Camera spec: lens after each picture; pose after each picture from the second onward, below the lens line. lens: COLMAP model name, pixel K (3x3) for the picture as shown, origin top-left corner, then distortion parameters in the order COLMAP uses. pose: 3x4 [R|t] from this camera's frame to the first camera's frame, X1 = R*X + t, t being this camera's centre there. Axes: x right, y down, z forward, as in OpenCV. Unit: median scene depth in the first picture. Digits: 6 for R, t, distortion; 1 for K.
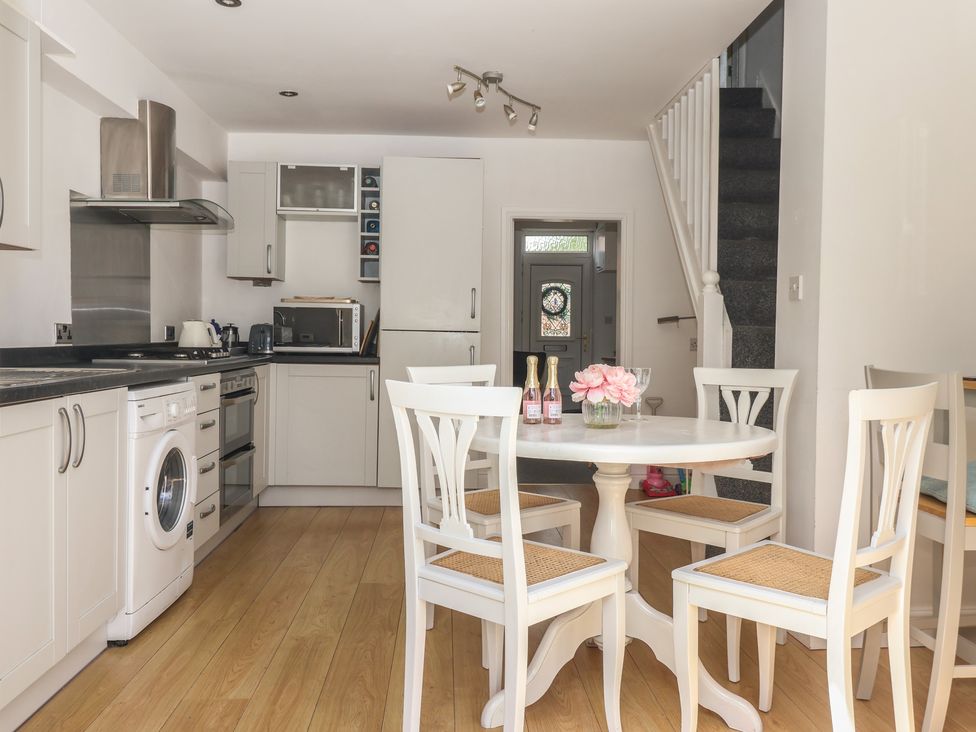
lens RADIAL K [[765.1, 0, 488.0], [0, 765.1, 366.0], [0, 0, 1]] dist [-0.001121, -0.003988]
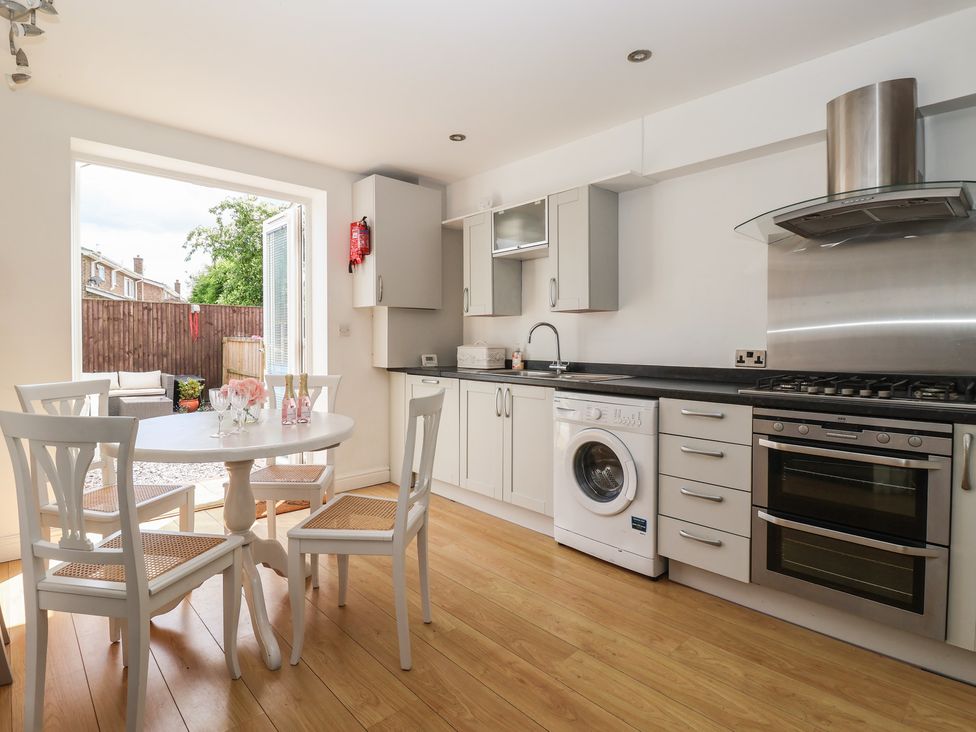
lens RADIAL K [[518.5, 0, 474.7], [0, 518.5, 351.5], [0, 0, 1]] dist [-0.001989, -0.001060]
pose [[-0.779217, 0.002160, -0.626750, 0.306925], [-0.029698, 0.998744, 0.040365, -0.076273], [0.626050, 0.050067, -0.778174, 1.442554]]
